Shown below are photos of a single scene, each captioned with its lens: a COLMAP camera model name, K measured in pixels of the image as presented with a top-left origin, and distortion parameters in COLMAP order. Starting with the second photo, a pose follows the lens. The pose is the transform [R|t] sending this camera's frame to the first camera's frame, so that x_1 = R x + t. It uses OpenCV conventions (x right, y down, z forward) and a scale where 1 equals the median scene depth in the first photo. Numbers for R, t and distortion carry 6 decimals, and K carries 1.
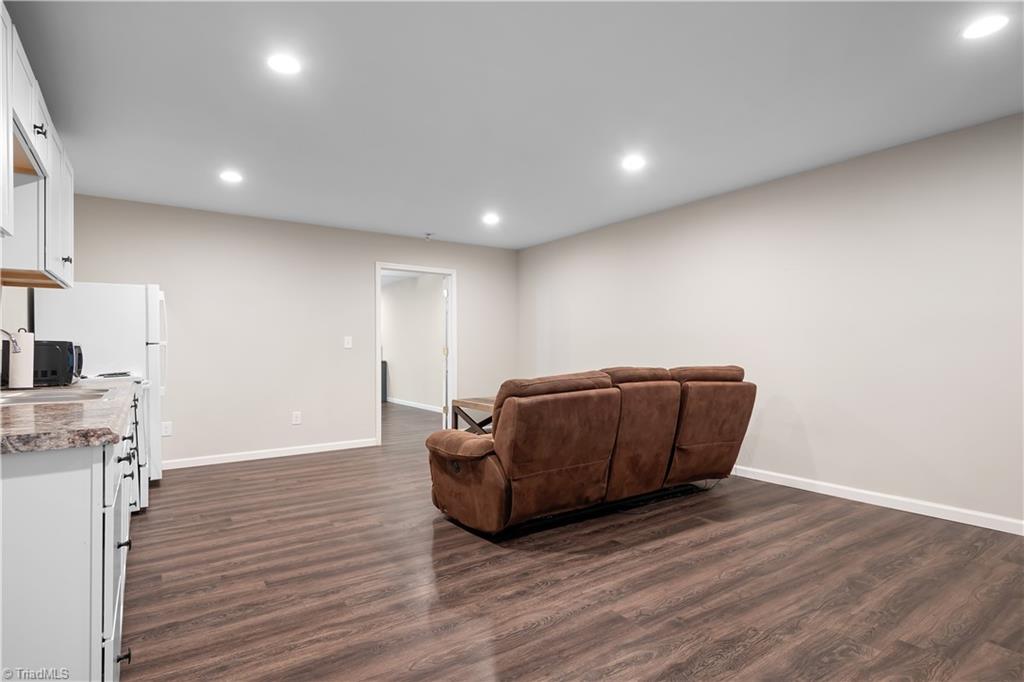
lens RADIAL K [[524.1, 0, 512.1], [0, 524.1, 345.2], [0, 0, 1]] dist [0.000945, 0.000717]
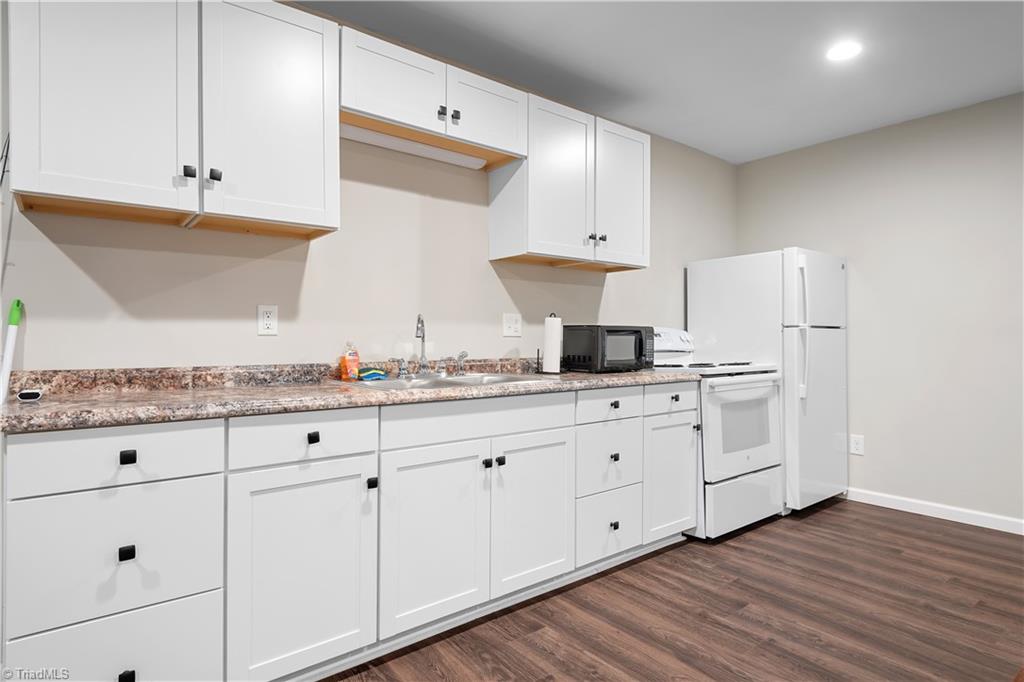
lens RADIAL K [[559.7, 0, 511.7], [0, 559.7, 336.7], [0, 0, 1]] dist [0.000938, 0.000253]
pose [[0.062533, 0.002840, -0.998039, 0.119854], [0.008079, 0.999962, 0.003352, 0.007650], [0.998010, -0.008273, 0.062507, 0.746474]]
